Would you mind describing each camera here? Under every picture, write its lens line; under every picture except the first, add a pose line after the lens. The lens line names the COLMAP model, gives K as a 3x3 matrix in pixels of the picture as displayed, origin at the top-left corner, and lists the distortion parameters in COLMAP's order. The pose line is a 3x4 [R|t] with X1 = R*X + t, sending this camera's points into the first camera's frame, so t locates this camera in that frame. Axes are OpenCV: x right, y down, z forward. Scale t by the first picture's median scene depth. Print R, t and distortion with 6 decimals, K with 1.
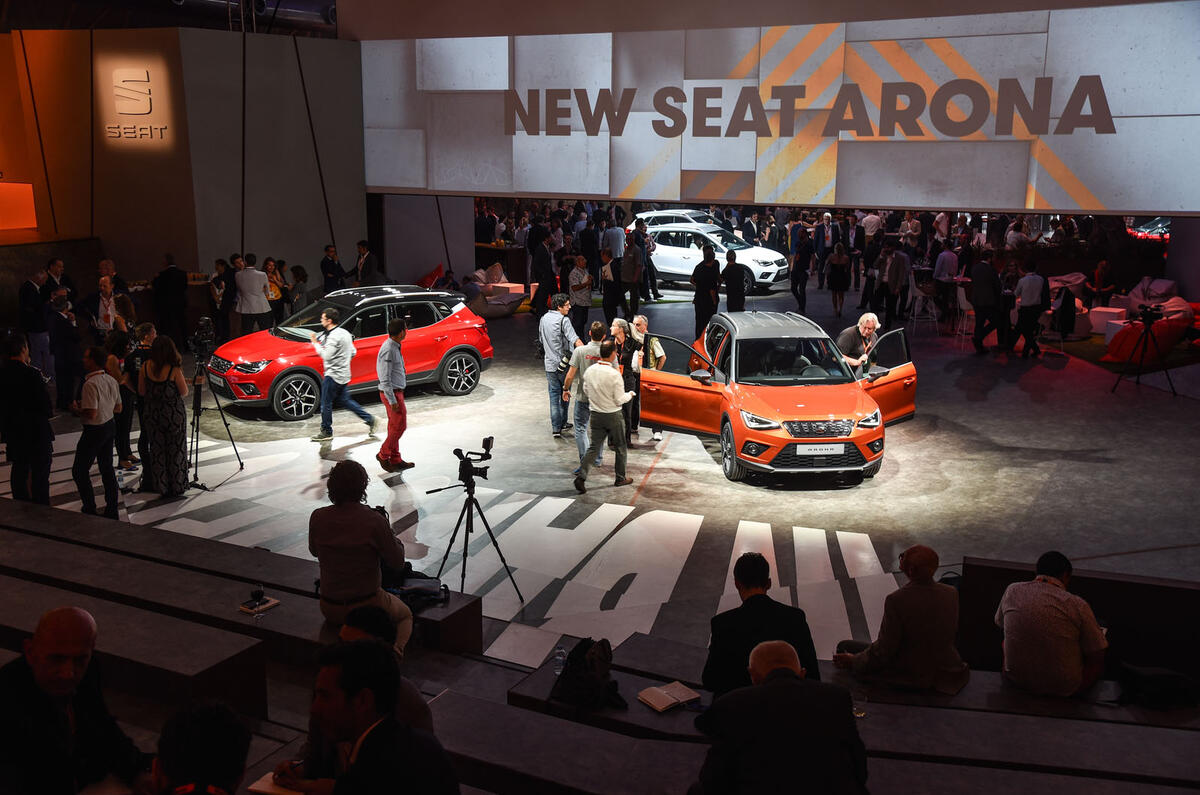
lens RADIAL K [[1209.6, 0, 600.6], [0, 1209.6, 398.4], [0, 0, 1]] dist [0.000199, 0.000000]
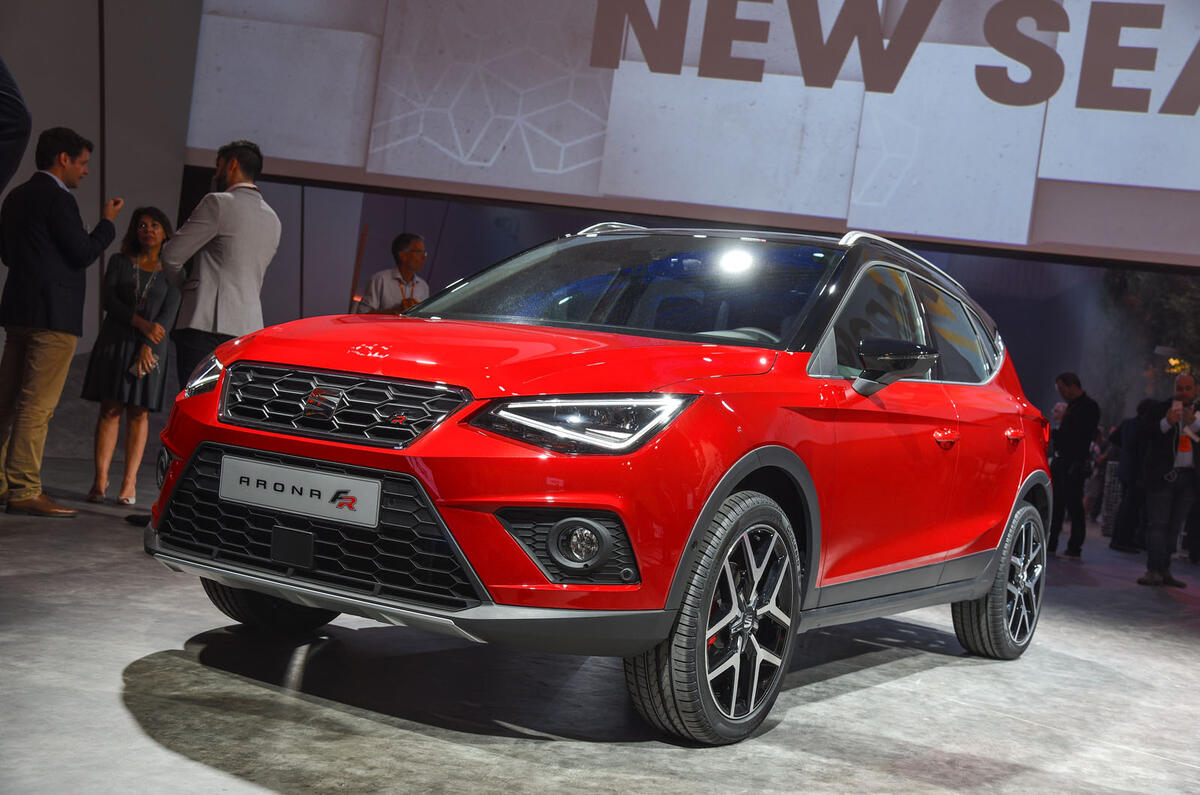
lens RADIAL K [[1418.6, 0, 599.8], [0, 1418.6, 397.8], [0, 0, 1]] dist [0.059790, 0.000000]
pose [[0.926604, 0.112246, 0.358894, -0.257717], [-0.033524, 0.975269, -0.218466, 0.010884], [-0.374540, 0.190400, 0.907451, 0.582401]]
